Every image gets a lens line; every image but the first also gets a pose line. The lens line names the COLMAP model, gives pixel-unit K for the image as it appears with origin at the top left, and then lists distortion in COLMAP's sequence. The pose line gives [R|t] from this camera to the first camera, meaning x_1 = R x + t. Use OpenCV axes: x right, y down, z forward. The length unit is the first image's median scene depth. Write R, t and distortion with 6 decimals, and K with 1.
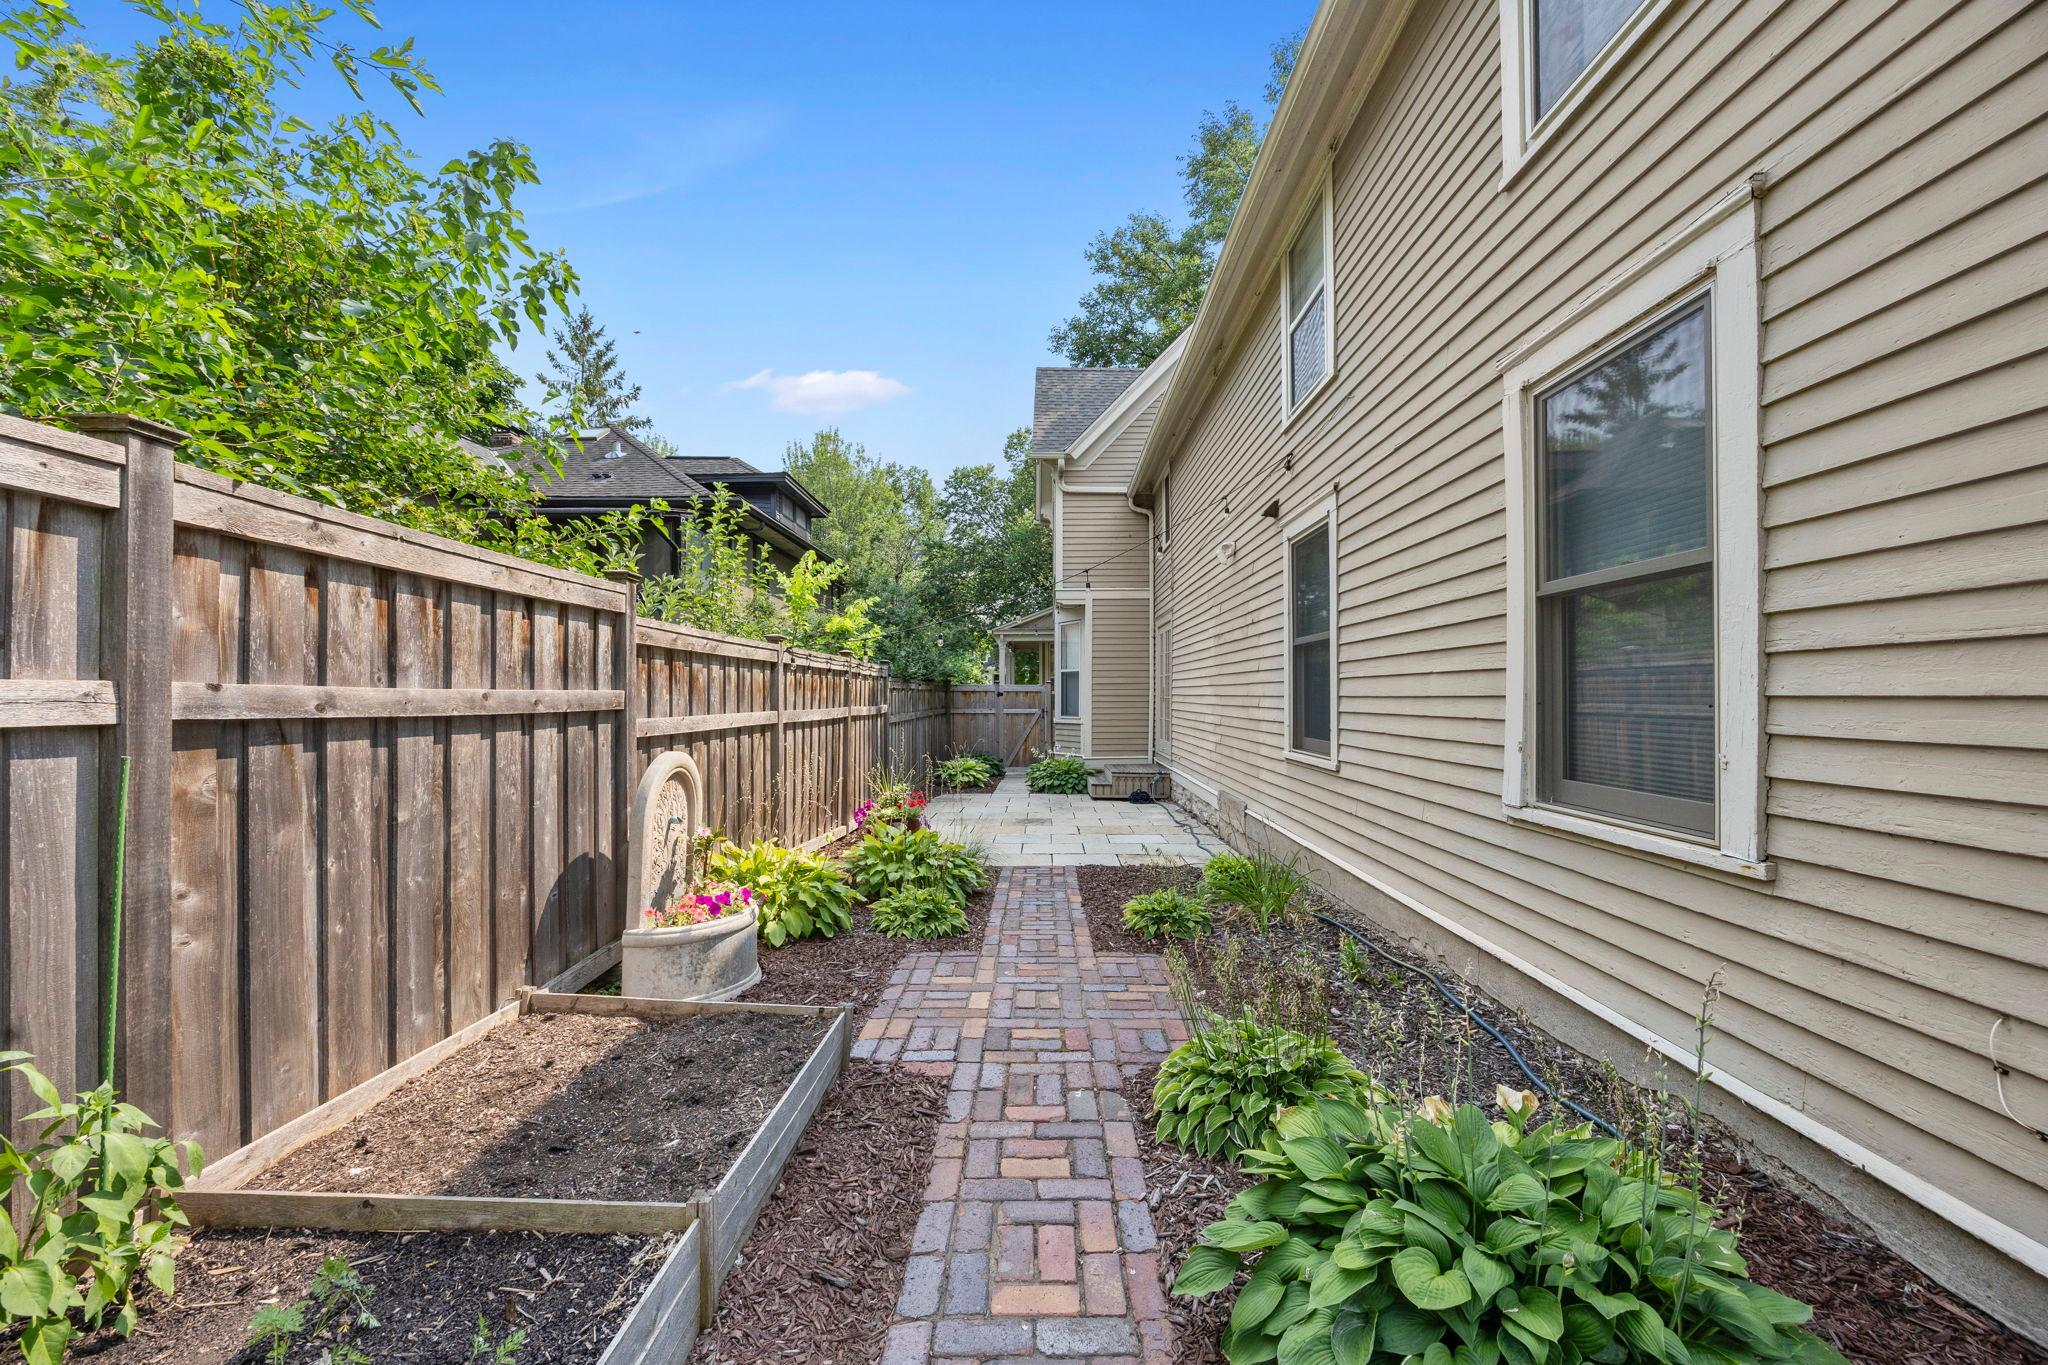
lens RADIAL K [[784.6, 0, 1035.6], [0, 784.6, 688.0], [0, 0, 1]] dist [-0.003481, 0.000108]
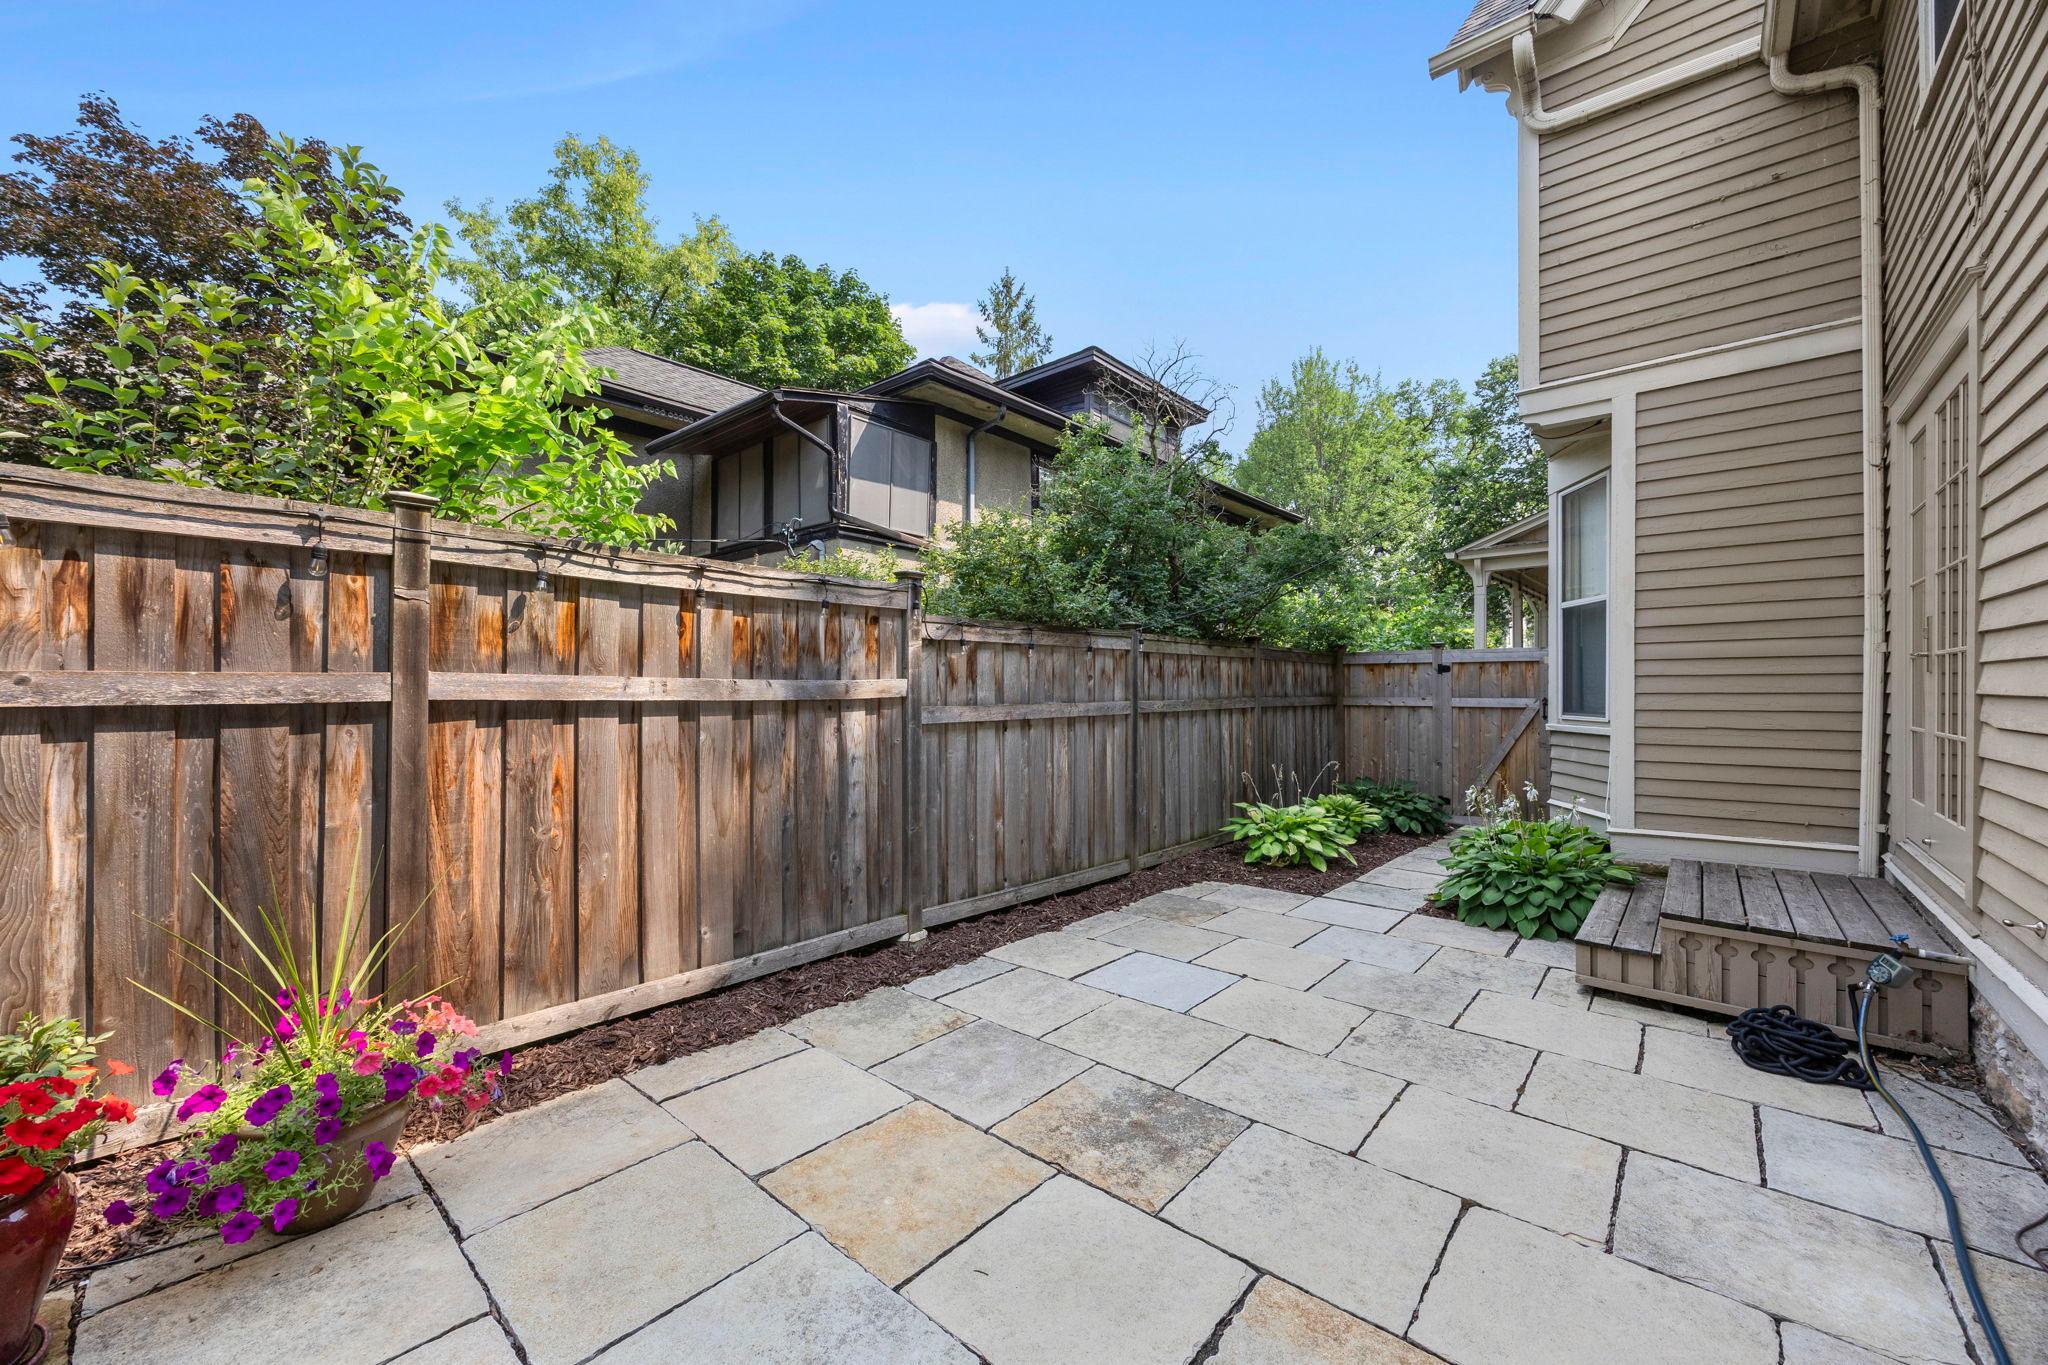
lens RADIAL K [[784.6, 0, 1037.6], [0, 784.6, 686.9], [0, 0, 1]] dist [-0.003481, 0.000108]
pose [[0.768562, -0.006048, -0.639747, 0.095421], [0.011536, 0.999924, 0.004405, 0.018226], [0.639671, -0.010766, 0.768573, 0.572547]]
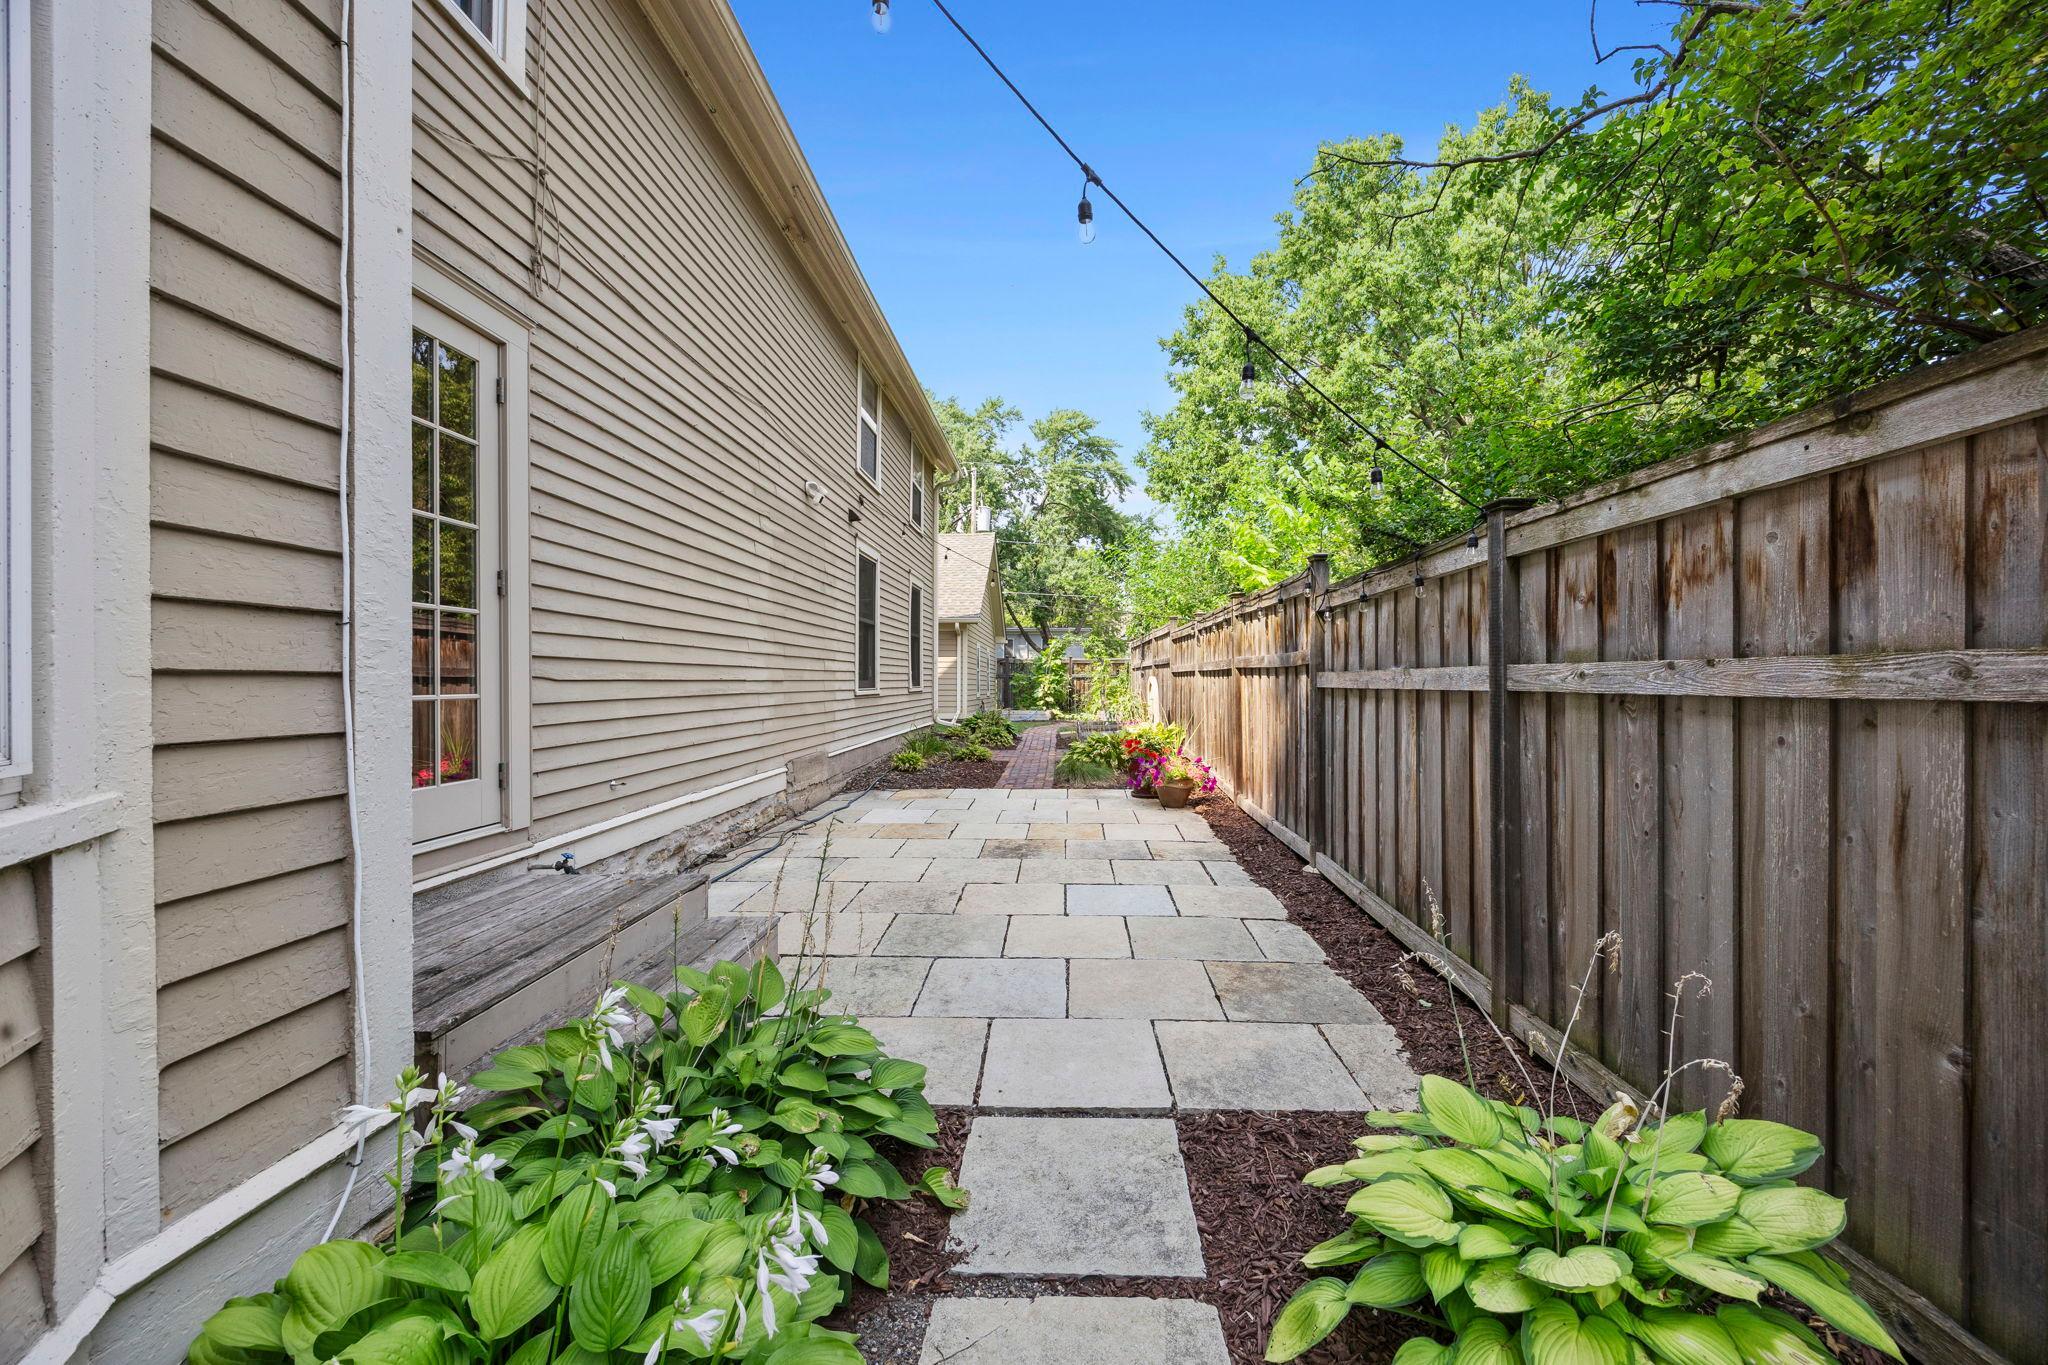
lens RADIAL K [[784.6, 0, 1027.0], [0, 784.6, 680.3], [0, 0, 1]] dist [-0.003481, 0.000108]
pose [[-0.999466, 0.002692, 0.032564, -0.015182], [0.002459, 0.999971, -0.007164, 0.032411], [-0.032582, -0.007080, -0.999444, 1.105552]]
